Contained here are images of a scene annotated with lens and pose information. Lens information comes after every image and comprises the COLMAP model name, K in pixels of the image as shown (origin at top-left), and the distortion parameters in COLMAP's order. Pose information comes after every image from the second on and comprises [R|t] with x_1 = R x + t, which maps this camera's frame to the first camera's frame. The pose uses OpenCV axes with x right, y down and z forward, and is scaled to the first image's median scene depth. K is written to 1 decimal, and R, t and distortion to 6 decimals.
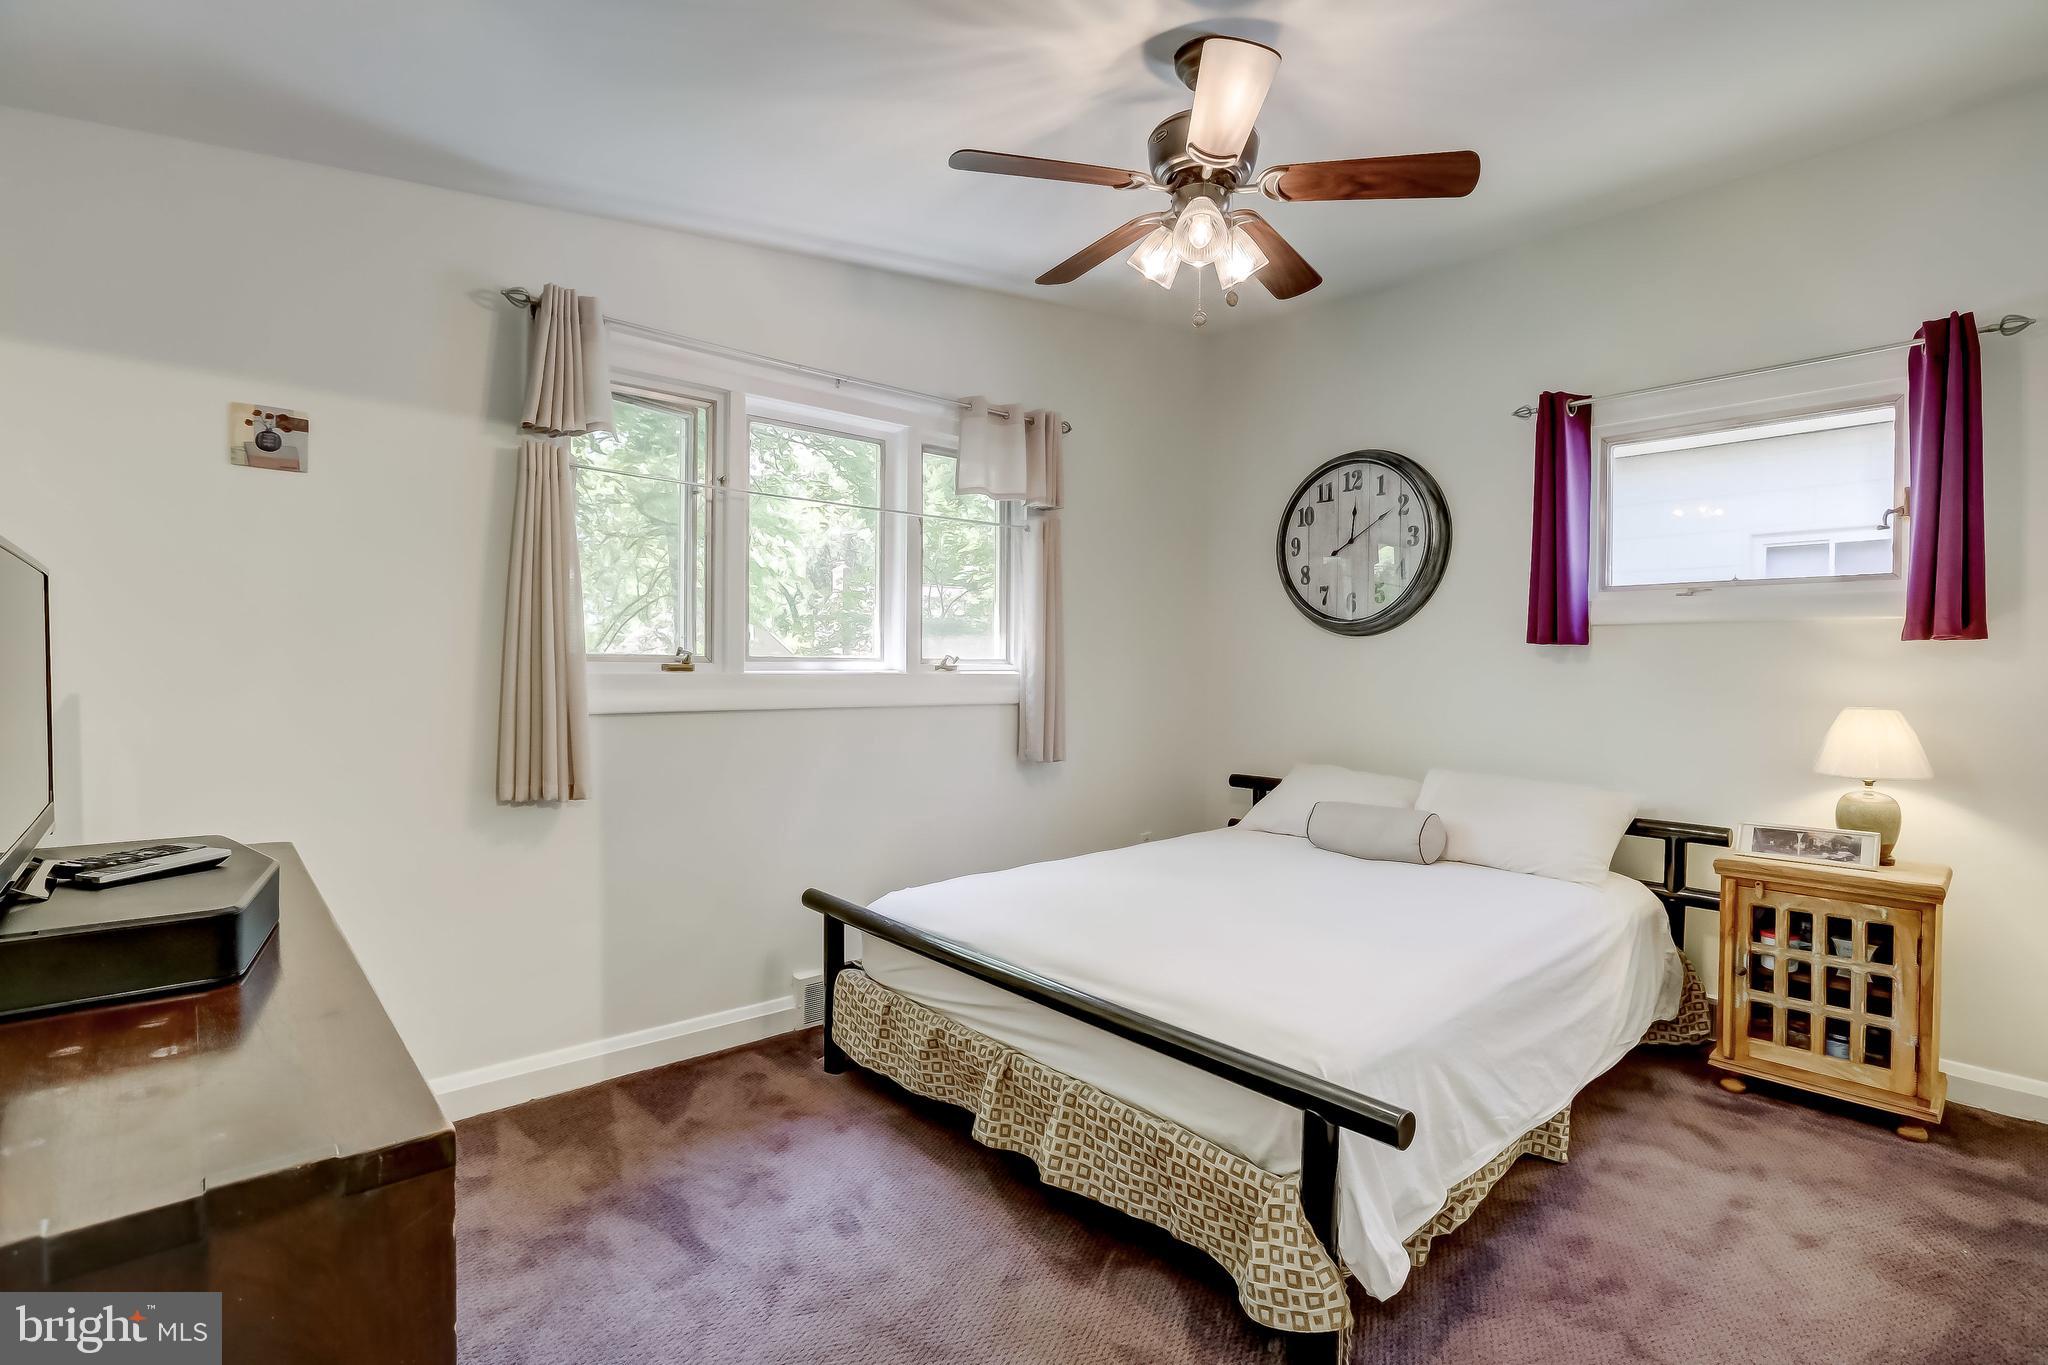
lens RADIAL K [[929.8, 0, 1027.8], [0, 929.8, 671.0], [0, 0, 1]] dist [-0.015972, 0.000323]
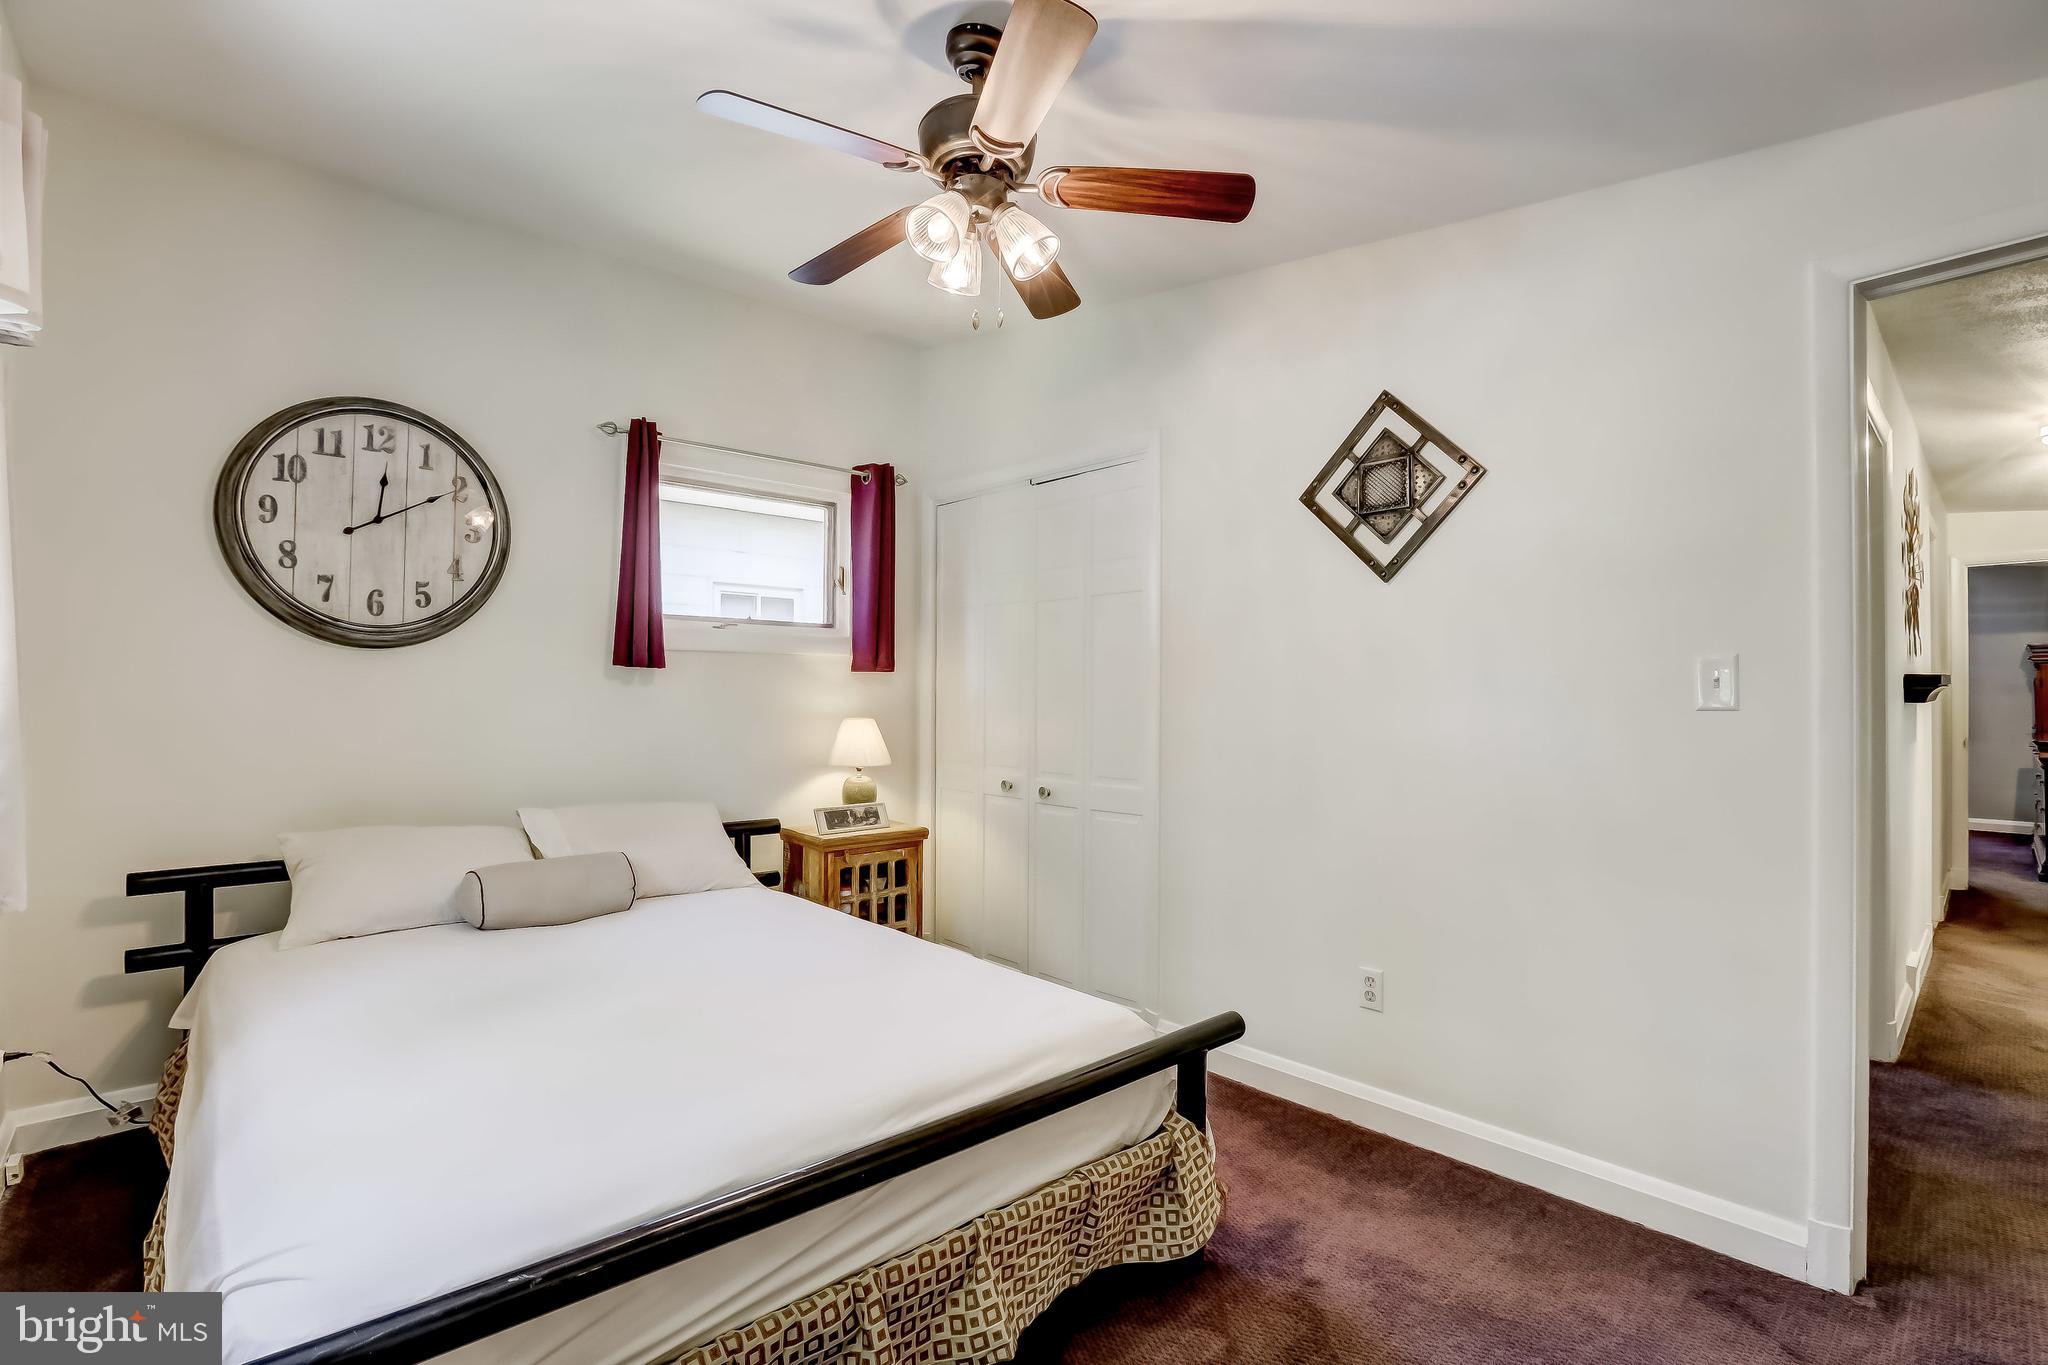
lens RADIAL K [[929.8, 0, 1023.4], [0, 929.8, 679.1], [0, 0, 1]] dist [-0.015972, 0.000323]
pose [[0.027385, 0.009672, 0.999578, -0.392539], [0.006068, 0.999933, -0.009842, -0.003559], [-0.999607, 0.006335, 0.027325, 0.502128]]
